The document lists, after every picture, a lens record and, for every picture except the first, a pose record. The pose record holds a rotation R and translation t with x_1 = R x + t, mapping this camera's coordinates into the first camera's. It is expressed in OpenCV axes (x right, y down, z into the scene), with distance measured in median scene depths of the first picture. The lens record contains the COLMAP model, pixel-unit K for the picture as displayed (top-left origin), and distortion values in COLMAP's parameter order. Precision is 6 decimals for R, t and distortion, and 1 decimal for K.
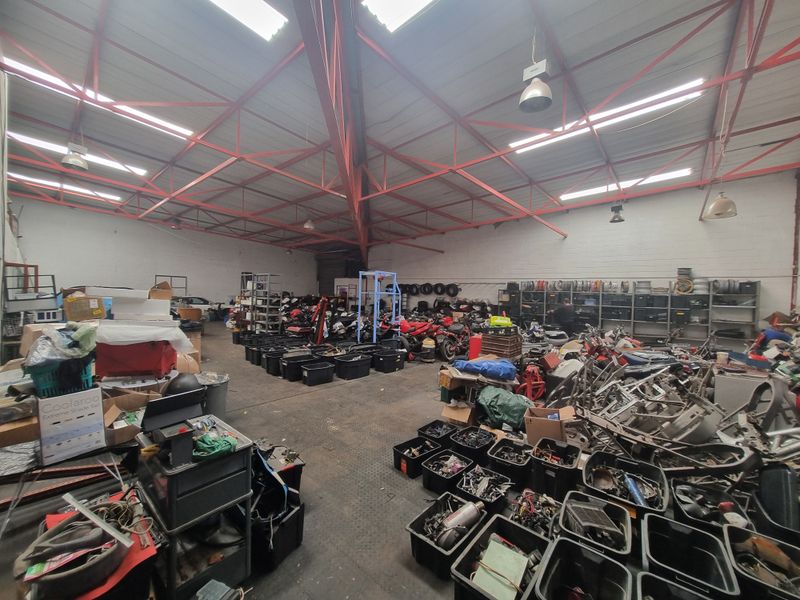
lens RADIAL K [[312.4, 0, 396.6], [0, 312.4, 297.1], [0, 0, 1]] dist [0.000710, -0.000058]
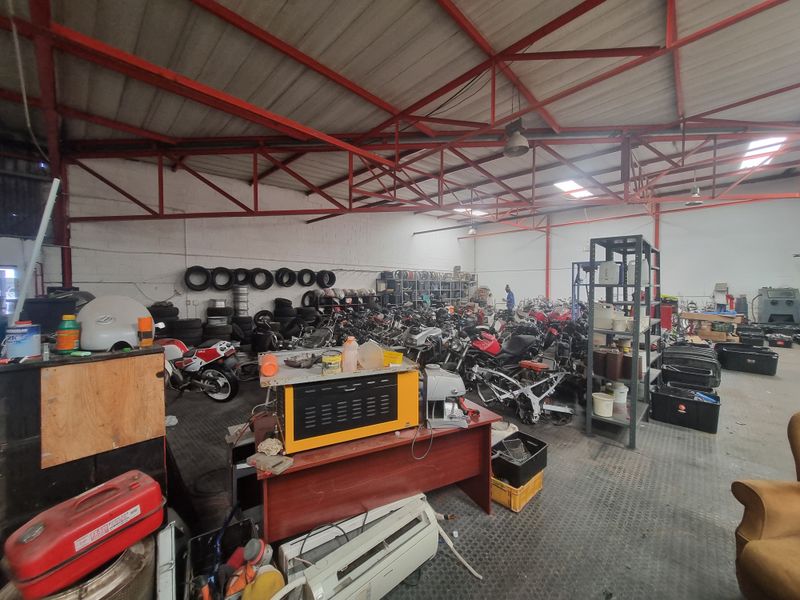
lens RADIAL K [[312.4, 0, 396.6], [0, 312.4, 297.1], [0, 0, 1]] dist [0.000710, -0.000058]
pose [[0.056653, -0.041048, 0.997550, -0.521887], [0.051175, 0.997960, 0.038159, -0.000522], [-0.997082, 0.048888, 0.058638, 0.795621]]
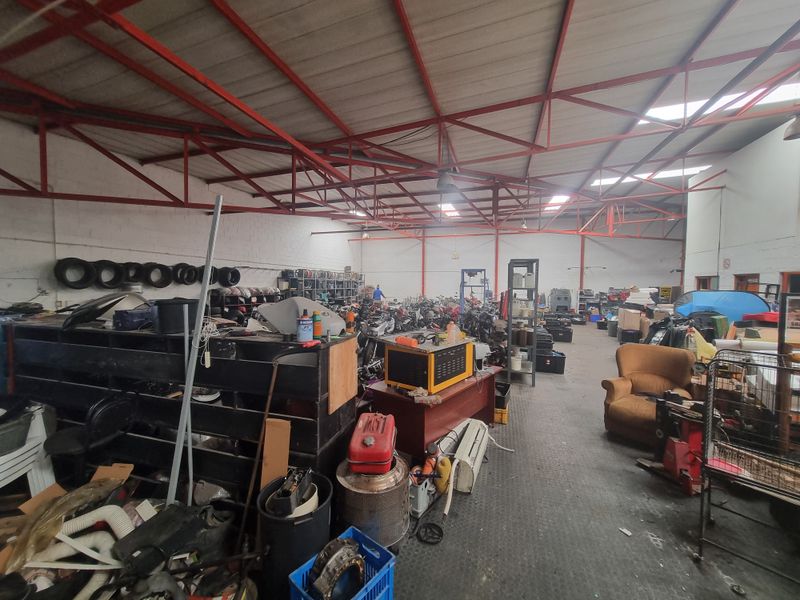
lens RADIAL K [[312.4, 0, 396.6], [0, 312.4, 297.1], [0, 0, 1]] dist [0.000710, -0.000058]
pose [[-0.374596, -0.046582, 0.926017, -0.567502], [0.031808, 0.997504, 0.063046, -0.009713], [-0.926642, 0.053072, -0.372179, 0.914842]]
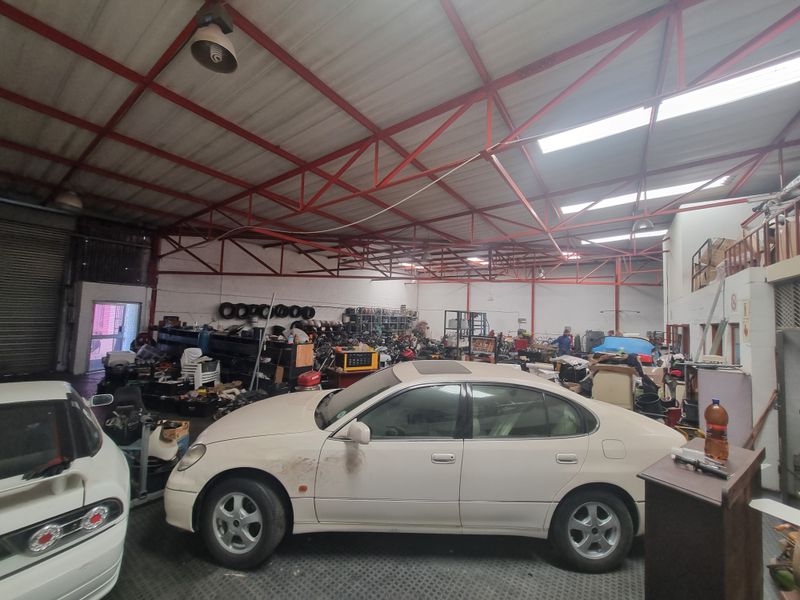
lens RADIAL K [[312.4, 0, 396.6], [0, 312.4, 297.1], [0, 0, 1]] dist [0.000710, -0.000058]
pose [[-0.096622, 0.048979, 0.994115, -0.835875], [0.005416, 0.998800, -0.048683, -0.022300], [-0.995306, 0.000680, -0.096771, 0.811691]]
